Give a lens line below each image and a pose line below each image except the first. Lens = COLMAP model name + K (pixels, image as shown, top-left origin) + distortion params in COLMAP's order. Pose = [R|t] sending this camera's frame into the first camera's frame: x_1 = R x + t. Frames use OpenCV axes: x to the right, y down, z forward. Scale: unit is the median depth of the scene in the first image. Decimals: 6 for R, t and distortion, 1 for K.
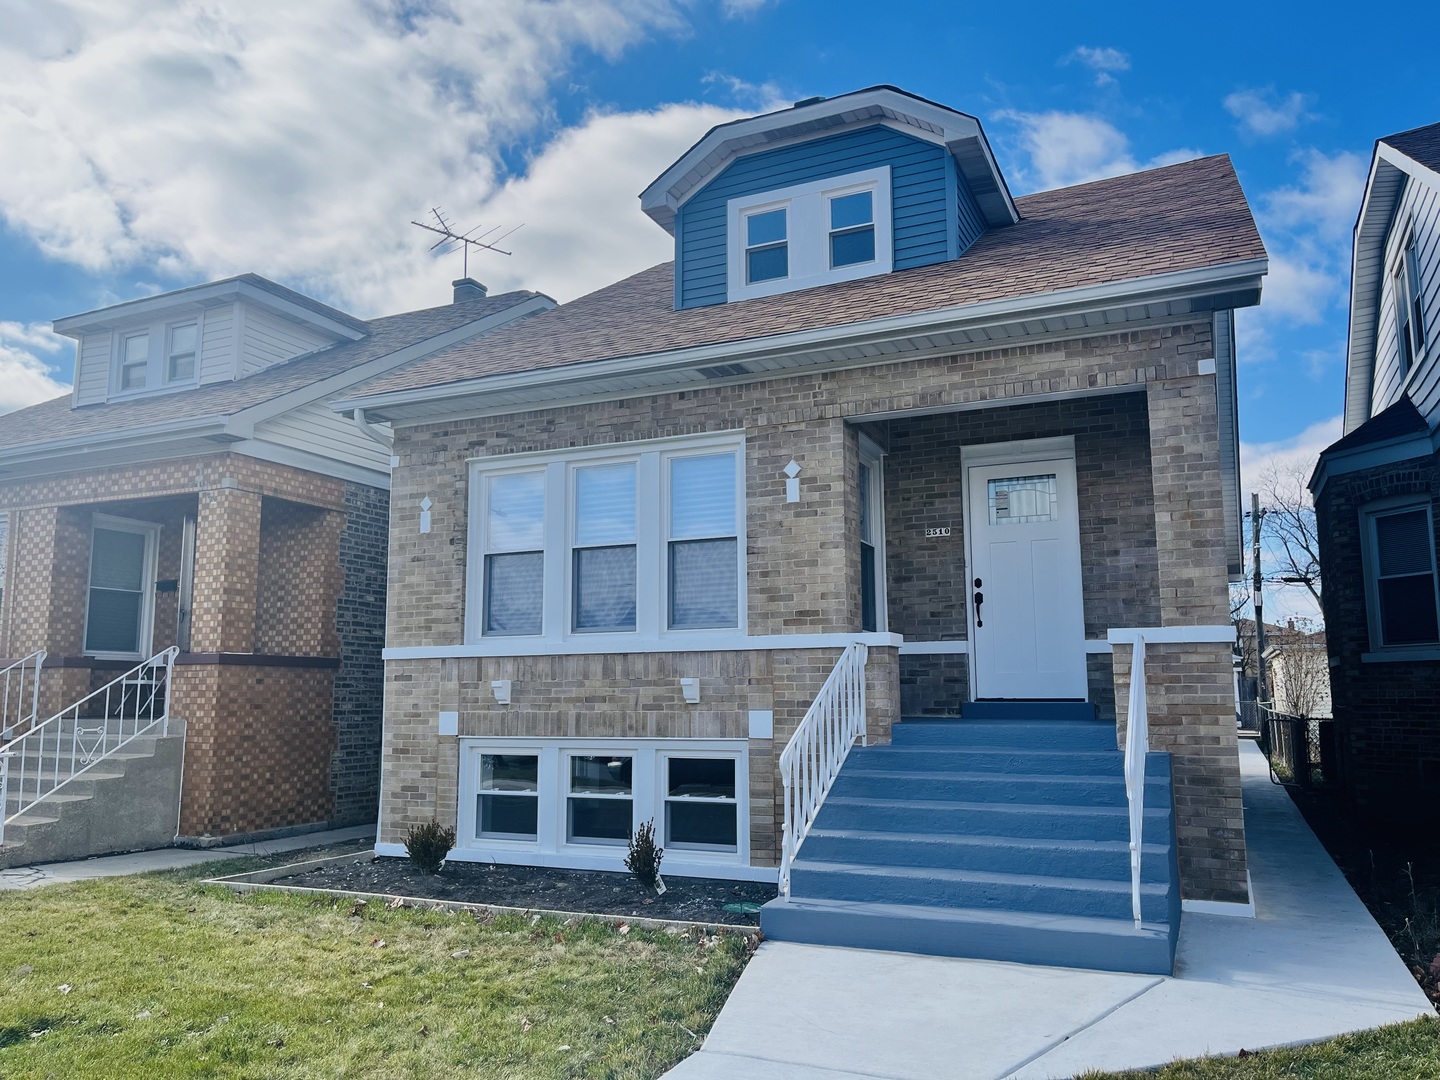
lens RADIAL K [[1076.1, 0, 720.0], [0, 1076.1, 540.0], [0, 0, 1]] dist [0.024320, -0.010288]
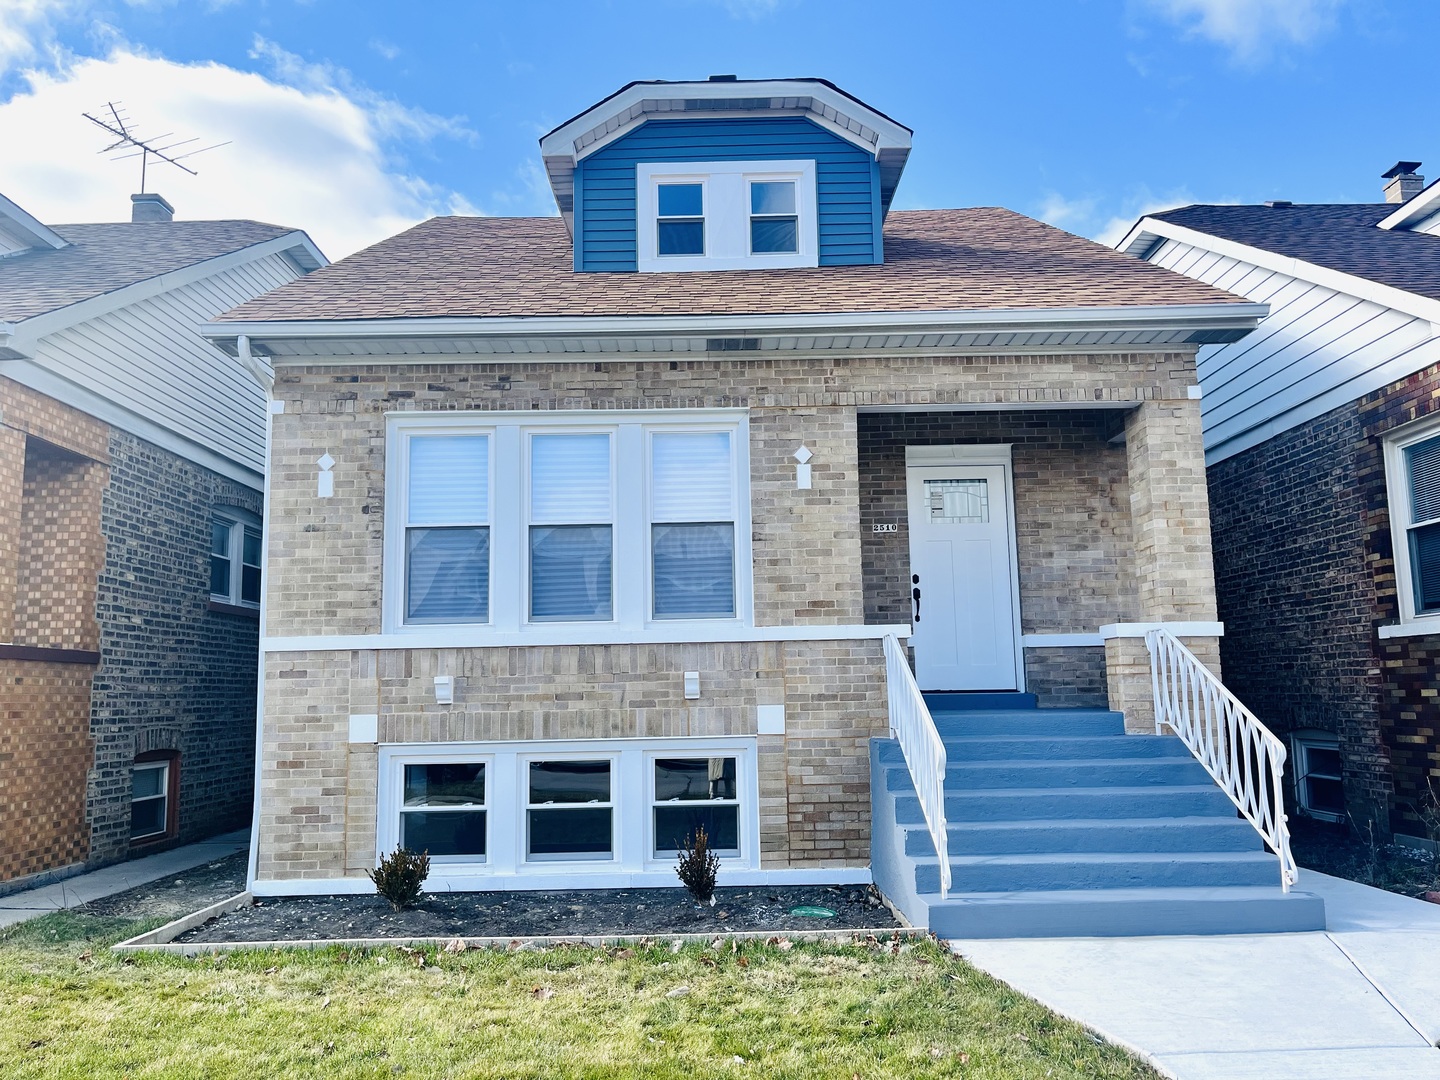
lens RADIAL K [[1076.1, 0, 720.0], [0, 1076.1, 540.0], [0, 0, 1]] dist [0.024320, -0.010288]
pose [[0.910409, 0.046361, 0.411104, -0.350754], [-0.045787, 0.998888, -0.011248, 0.022310], [-0.411168, -0.008583, 0.911519, 0.133917]]
